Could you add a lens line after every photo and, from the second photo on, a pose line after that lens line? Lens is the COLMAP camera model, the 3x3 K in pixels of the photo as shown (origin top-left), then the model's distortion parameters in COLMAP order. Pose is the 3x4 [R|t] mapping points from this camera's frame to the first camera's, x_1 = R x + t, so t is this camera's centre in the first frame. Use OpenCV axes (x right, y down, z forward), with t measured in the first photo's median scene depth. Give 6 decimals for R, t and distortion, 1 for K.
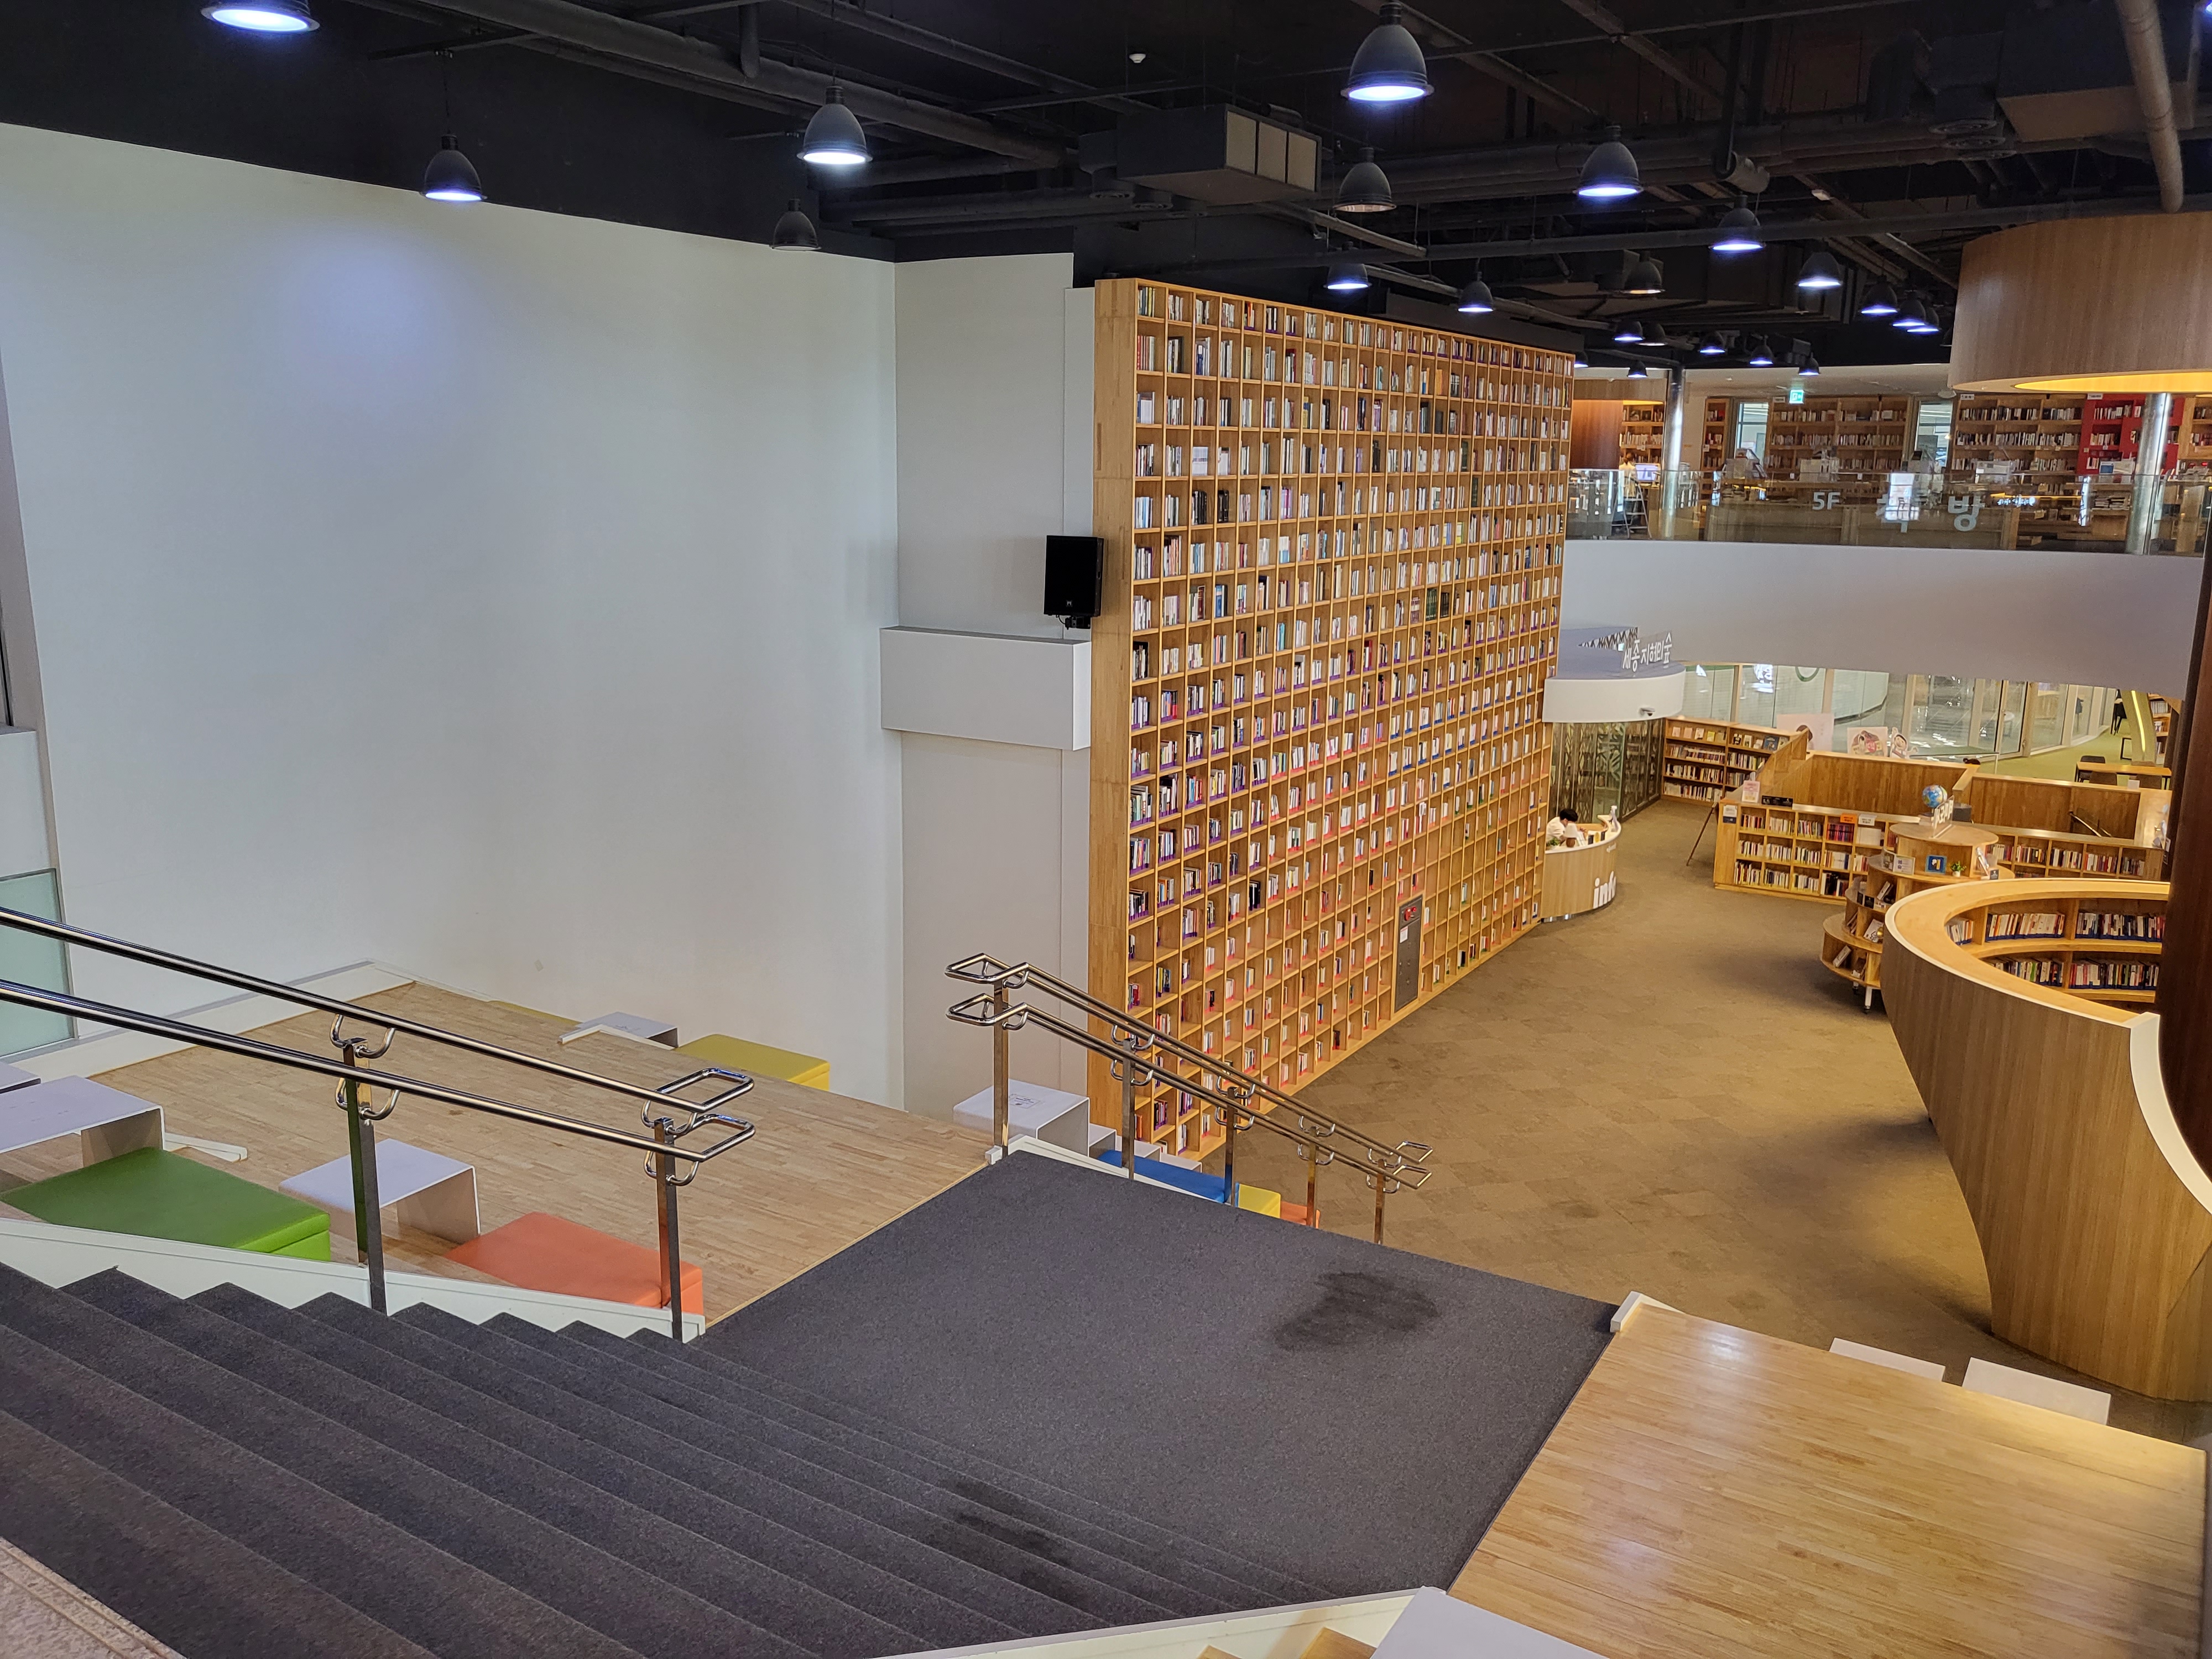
lens RADIAL K [[1700.0, 0, 1110.0], [0, 1700.0, 806.9], [0, 0, 1]] dist [-0.012673, 0.053140]
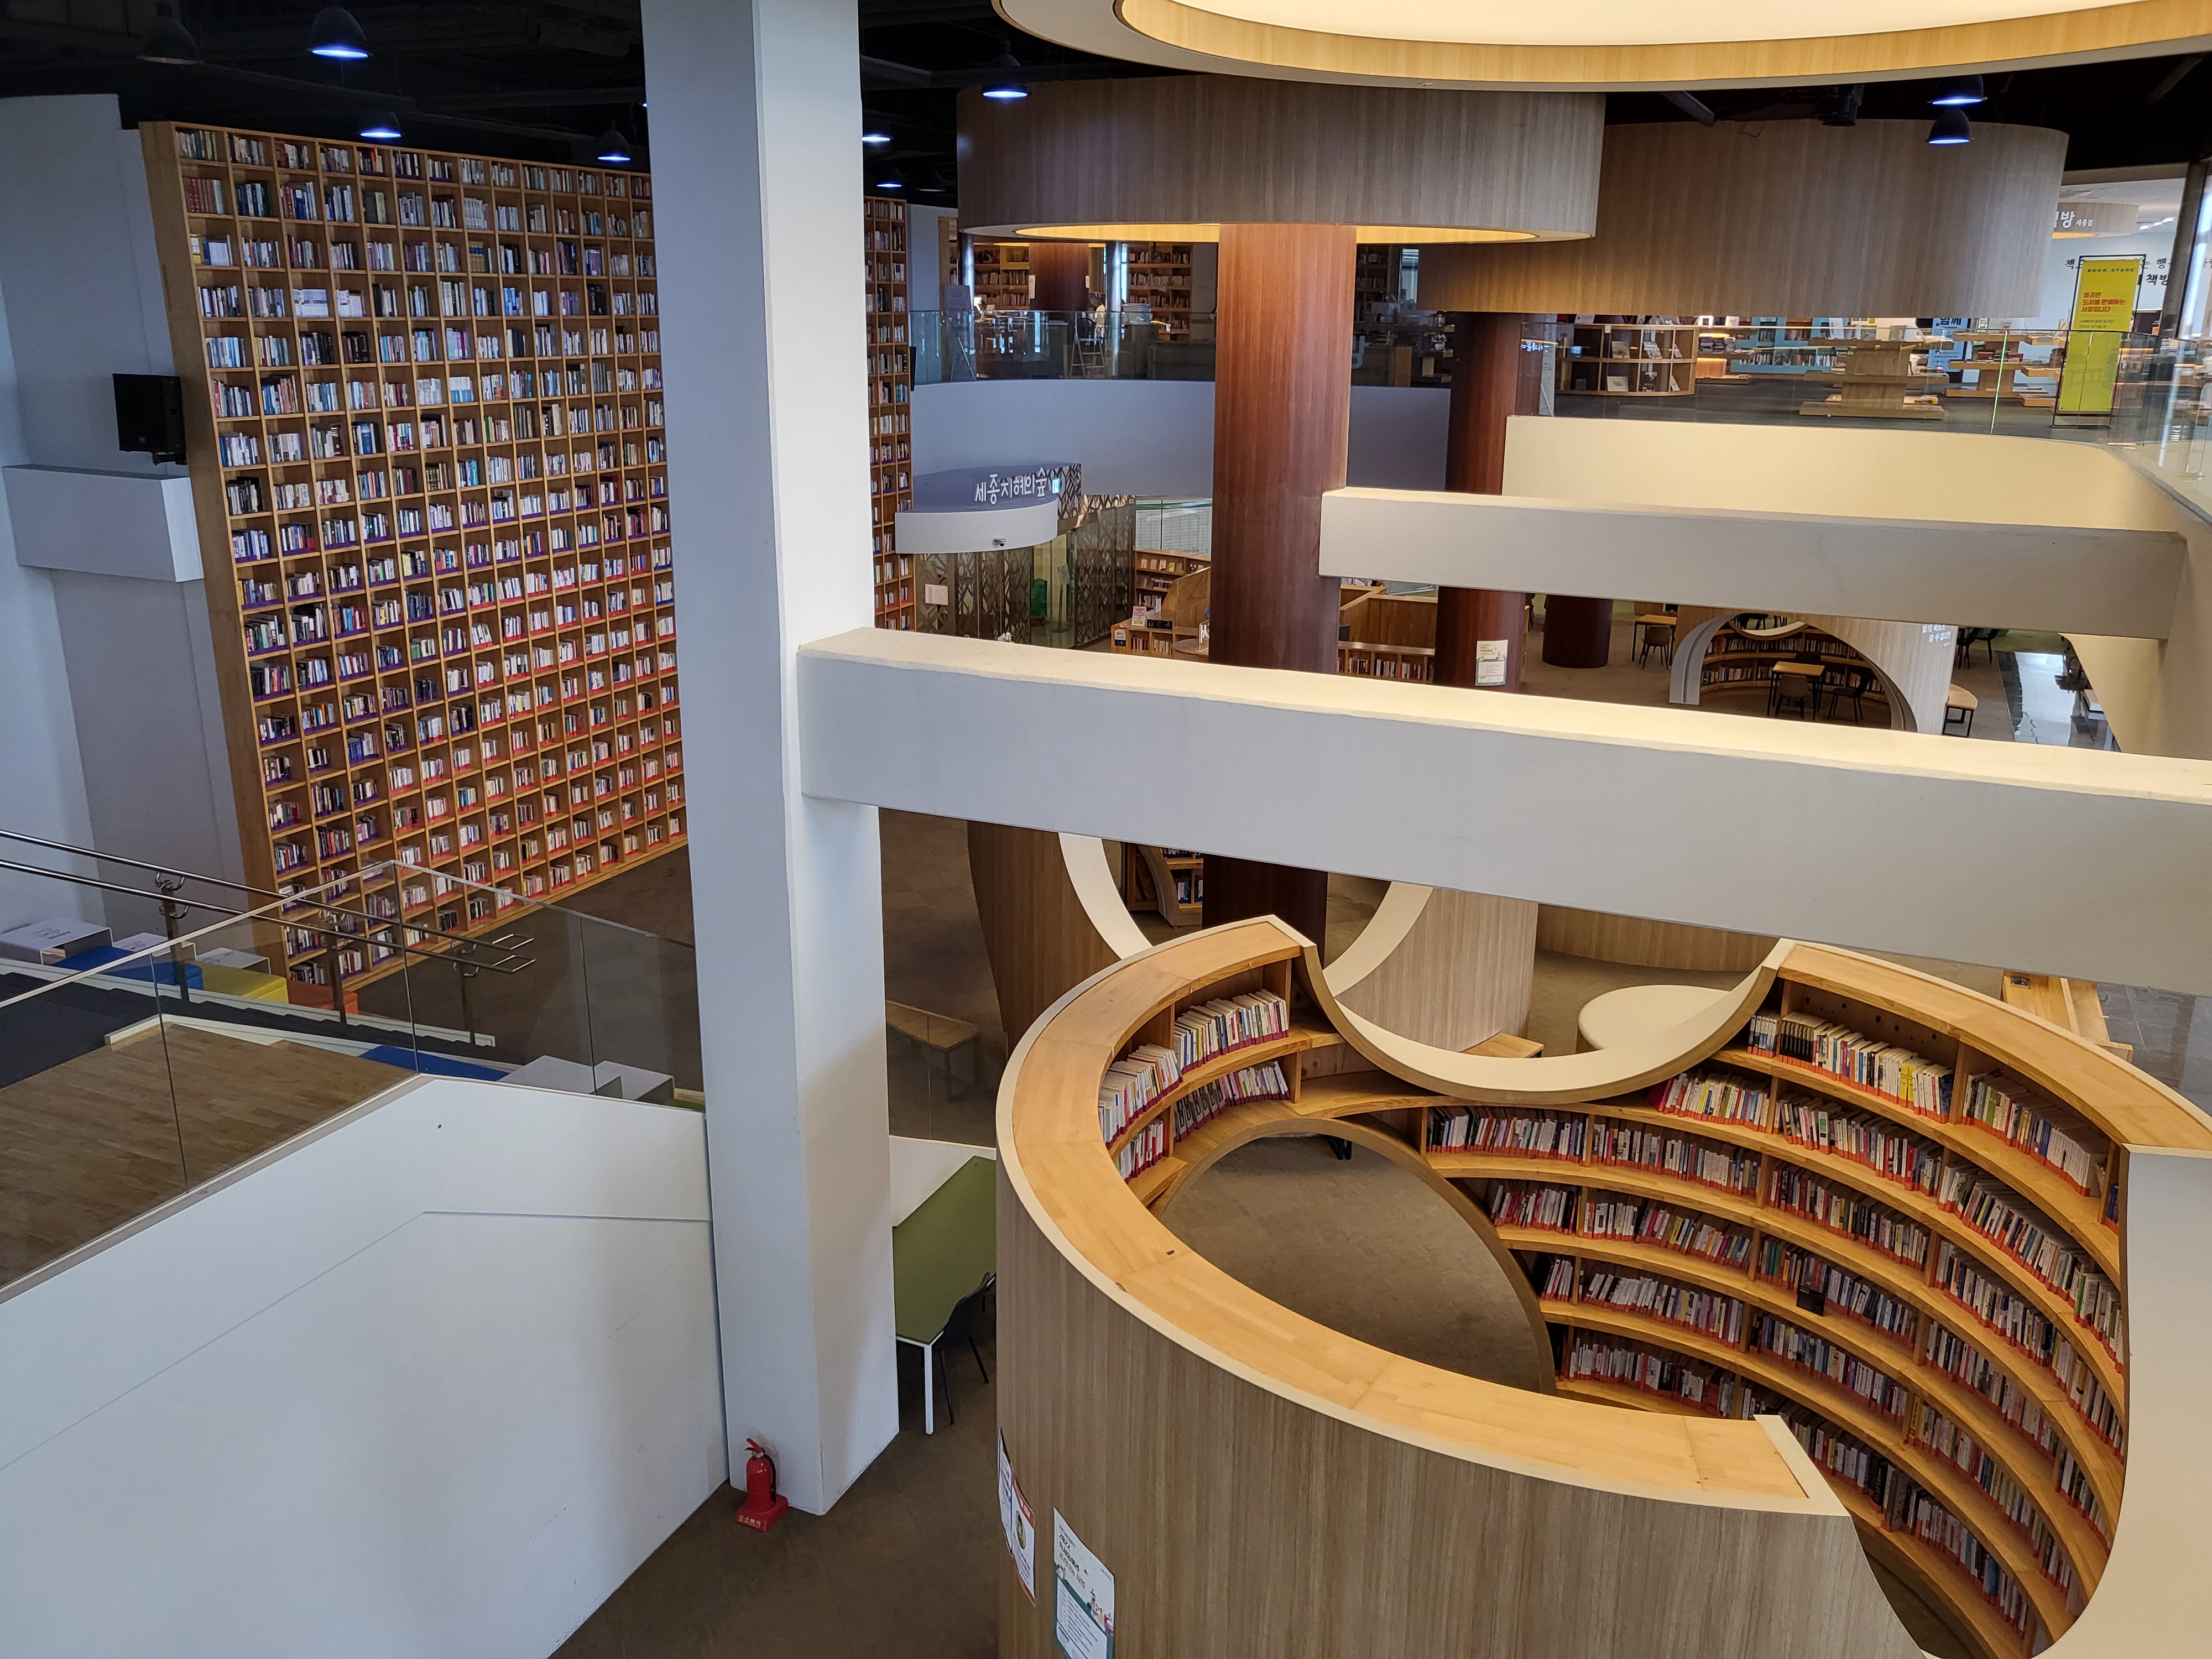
lens RADIAL K [[1700.0, 0, 1133.5], [0, 1700.0, 775.4], [0, 0, 1]] dist [-0.012673, 0.053140]
pose [[0.990419, -0.037638, 0.132866, 0.343091], [0.028296, 0.997038, 0.071510, 0.022278], [-0.135164, -0.067066, 0.988551, -0.106289]]
